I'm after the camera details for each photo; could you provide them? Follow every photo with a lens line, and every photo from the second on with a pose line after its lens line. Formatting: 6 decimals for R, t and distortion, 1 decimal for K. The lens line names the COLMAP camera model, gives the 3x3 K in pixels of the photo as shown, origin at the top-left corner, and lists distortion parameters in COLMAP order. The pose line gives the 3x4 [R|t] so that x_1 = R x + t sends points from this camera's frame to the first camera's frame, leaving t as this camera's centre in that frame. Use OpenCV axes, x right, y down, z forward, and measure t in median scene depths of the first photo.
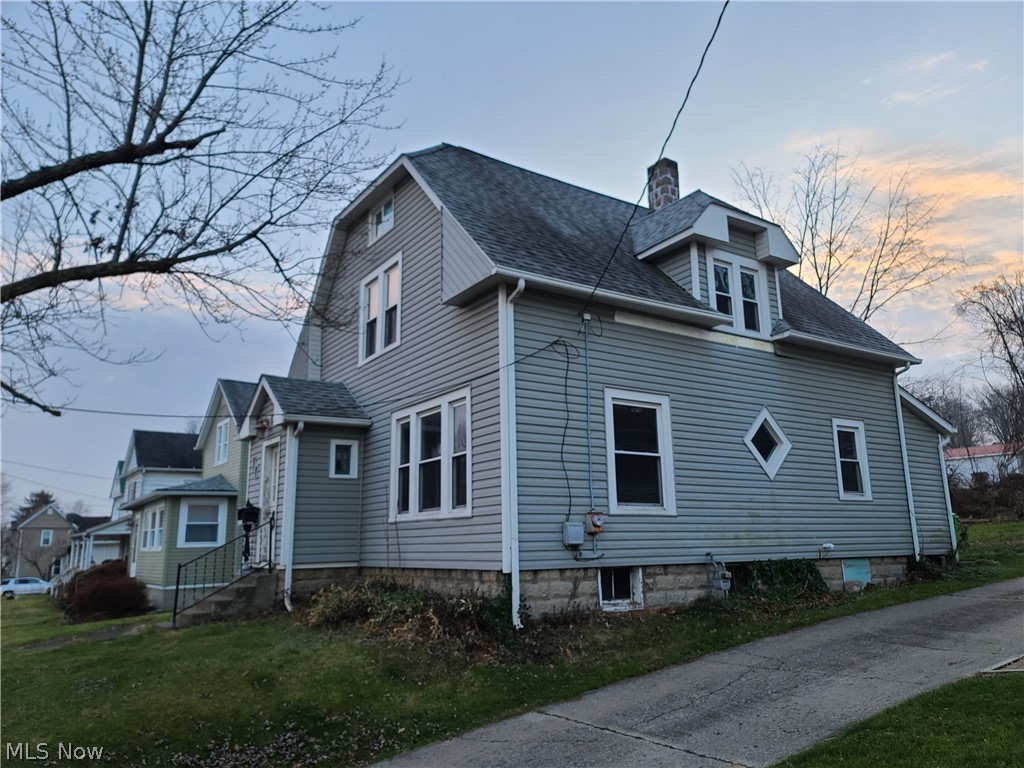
lens RADIAL K [[748.4, 0, 529.5], [0, 748.4, 382.0], [0, 0, 1]] dist [0.055559, -0.014794]
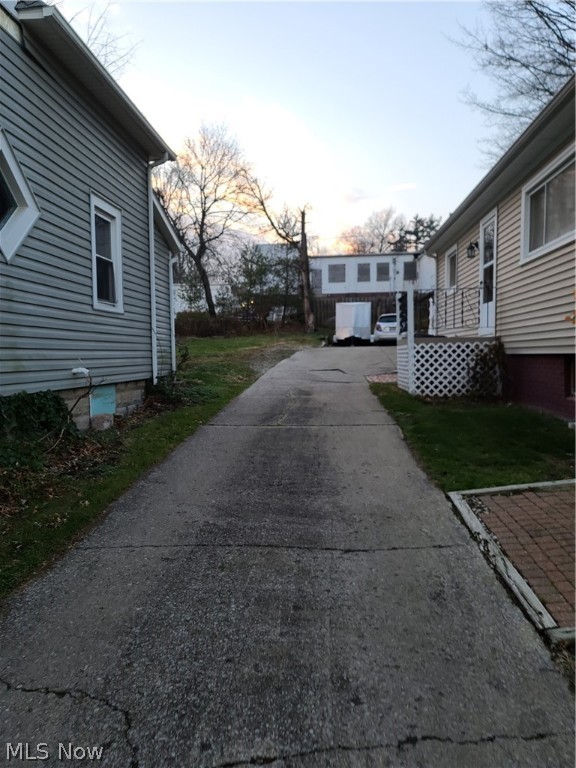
lens RADIAL K [[561.3, 0, 287.8], [0, 561.3, 381.8], [0, 0, 1]] dist [0.055559, -0.014794]
pose [[0.647397, -0.024602, 0.761755, 0.127824], [-0.159163, 0.973077, 0.166696, 0.115398], [-0.745348, -0.229162, 0.626052, 0.558911]]
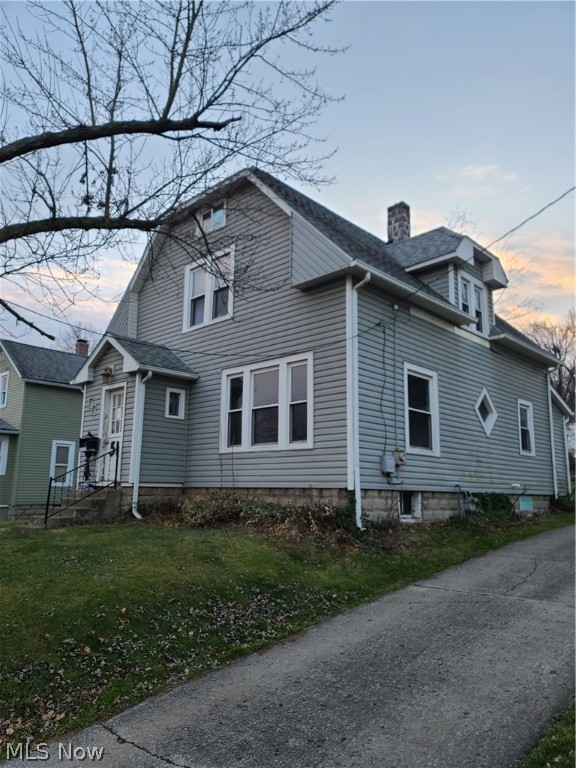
lens RADIAL K [[561.3, 0, 290.6], [0, 561.3, 389.5], [0, 0, 1]] dist [0.055559, -0.014794]
pose [[0.979130, 0.070366, 0.190665, -0.258472], [-0.075832, 0.996888, 0.021516, 0.046785], [-0.188558, -0.035526, 0.981419, 0.029995]]
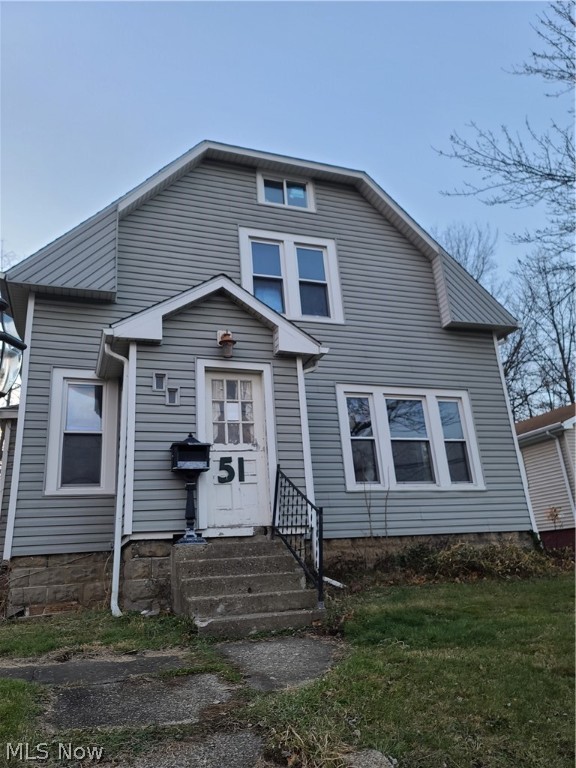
lens RADIAL K [[561.3, 0, 287.9], [0, 561.3, 382.8], [0, 0, 1]] dist [0.055559, -0.014794]
pose [[0.266898, 0.310865, 0.912211, -0.912941], [-0.144840, 0.948735, -0.280934, 0.268932], [-0.952779, -0.057144, 0.298241, 0.863073]]
